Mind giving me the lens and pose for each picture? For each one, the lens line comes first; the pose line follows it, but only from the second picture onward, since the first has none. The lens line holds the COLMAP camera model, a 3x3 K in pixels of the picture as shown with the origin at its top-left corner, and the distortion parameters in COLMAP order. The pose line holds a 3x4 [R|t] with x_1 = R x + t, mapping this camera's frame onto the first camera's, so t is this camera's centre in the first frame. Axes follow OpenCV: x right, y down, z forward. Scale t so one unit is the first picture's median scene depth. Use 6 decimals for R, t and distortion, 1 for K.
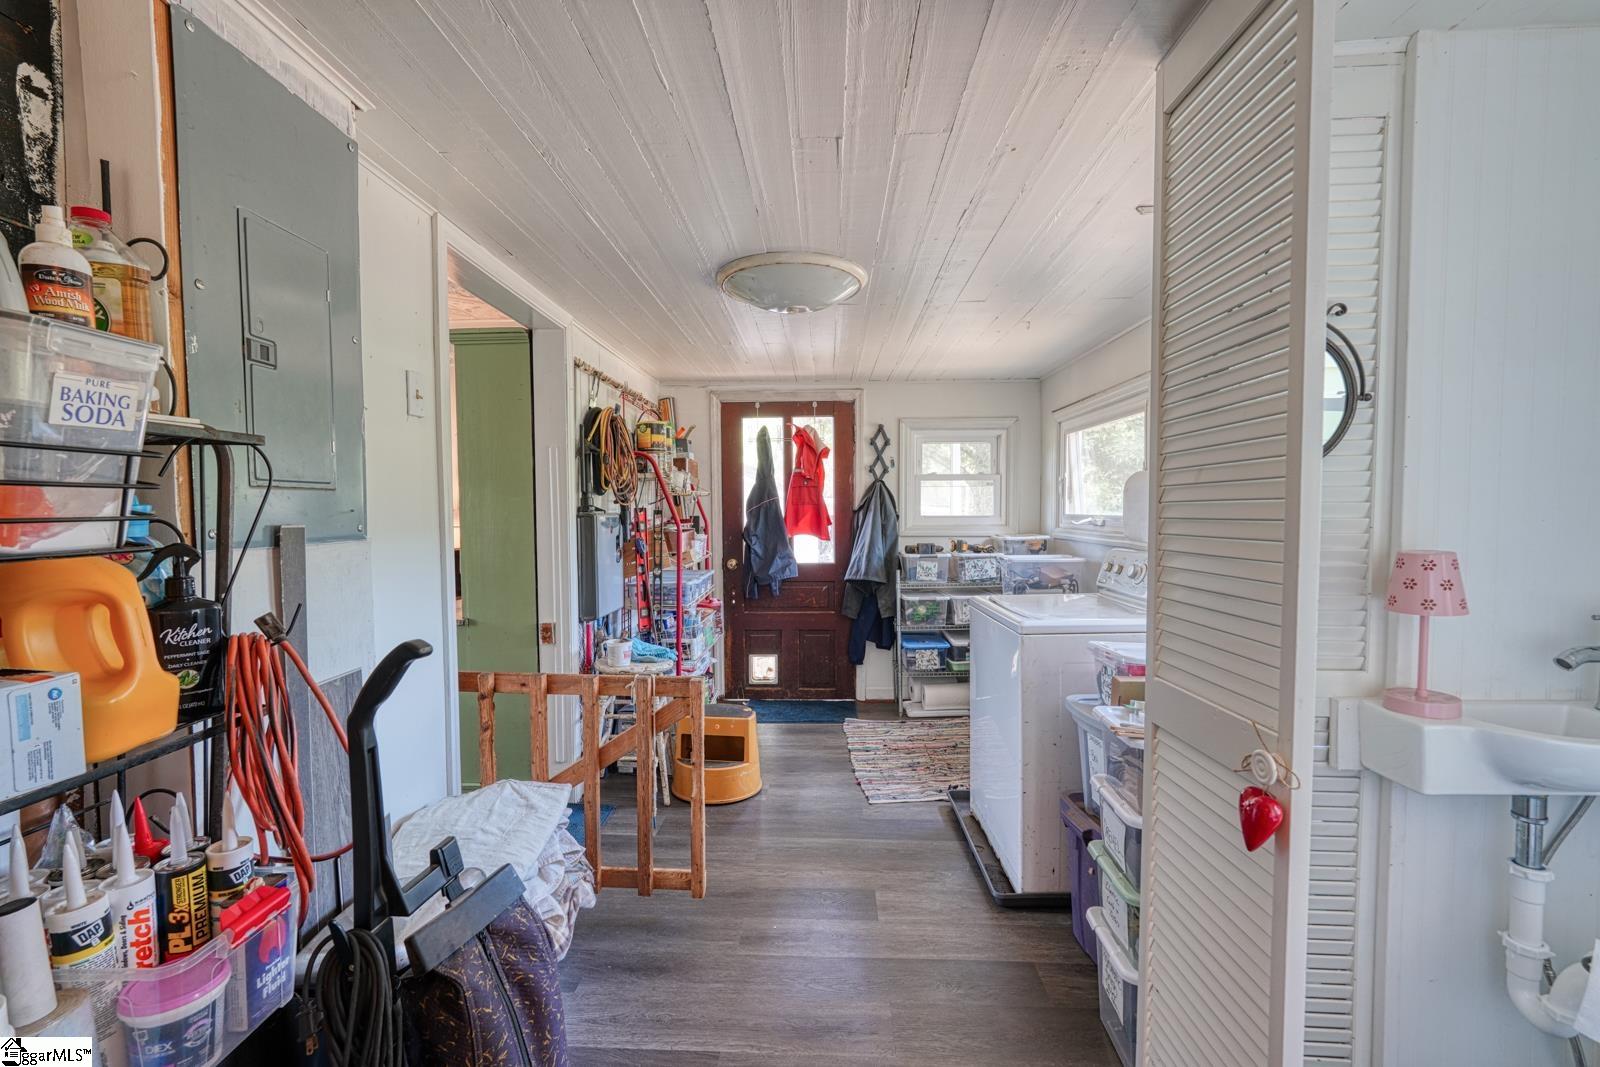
lens RADIAL K [[698.6, 0, 797.7], [0, 698.6, 535.0], [0, 0, 1]] dist [-0.002346, 0.000199]
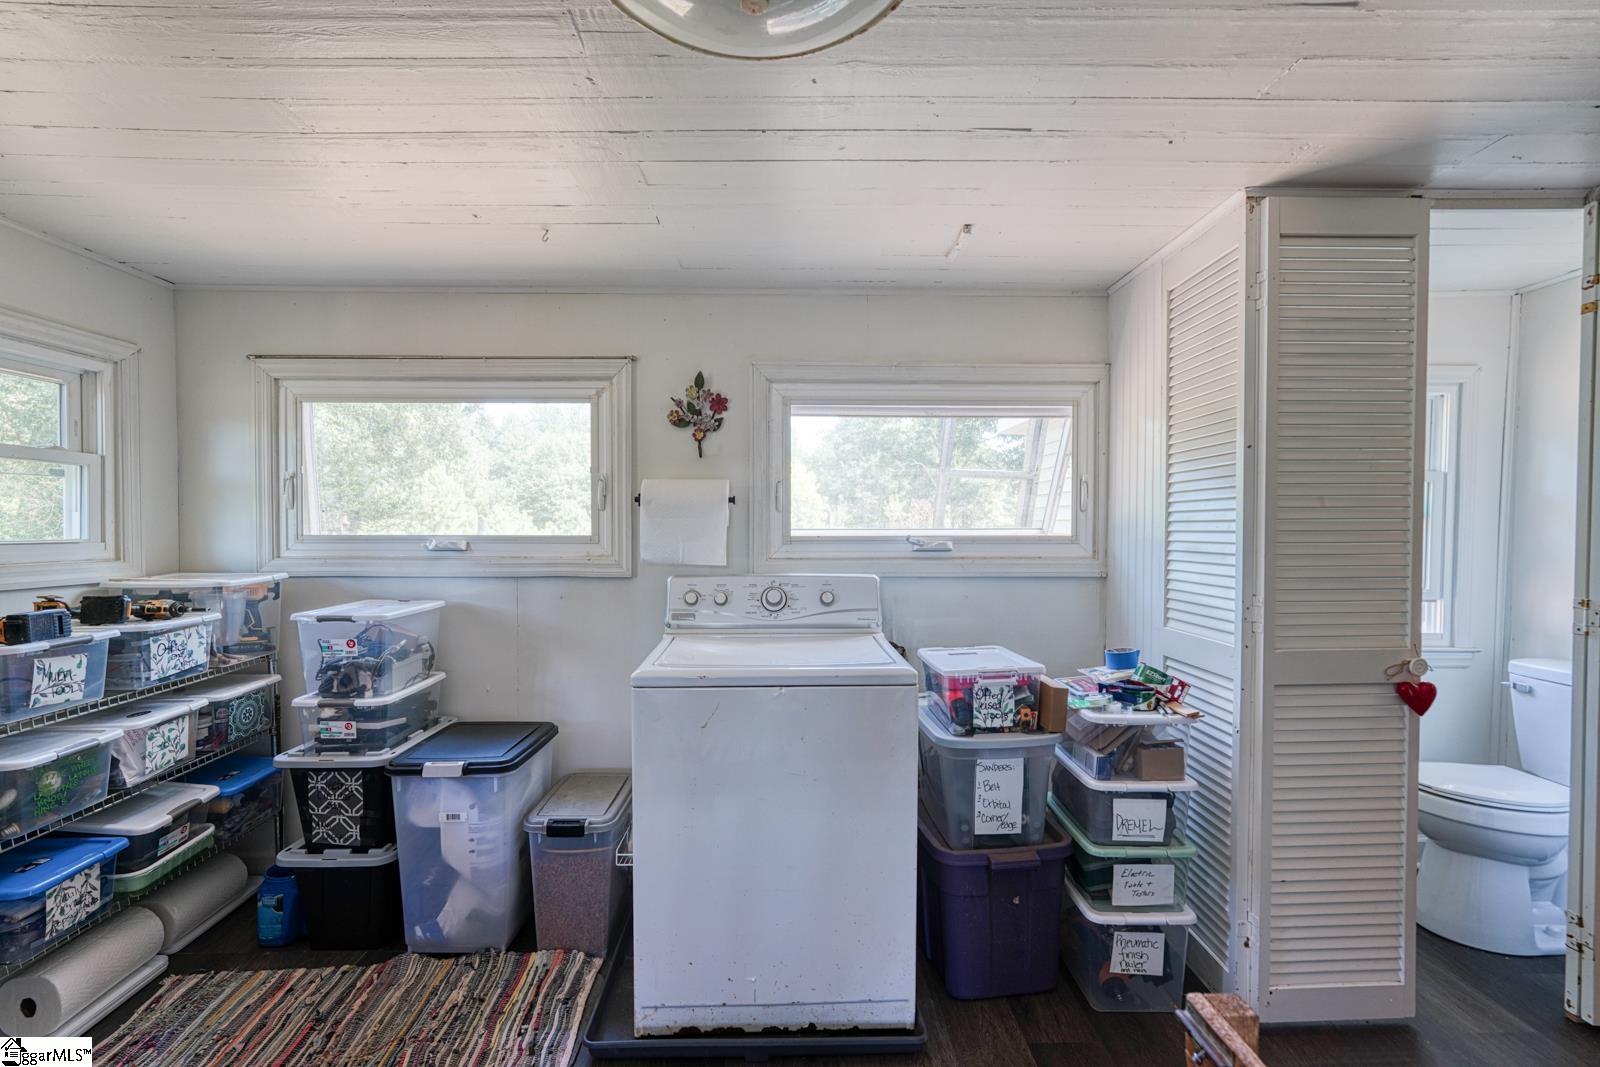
lens RADIAL K [[698.6, 0, 803.3], [0, 698.6, 532.9], [0, 0, 1]] dist [-0.002346, 0.000199]
pose [[-0.054848, -0.011014, 0.998434, -0.232415], [0.036347, 0.999254, 0.013020, -0.022474], [-0.997833, 0.037004, -0.054407, 0.585188]]
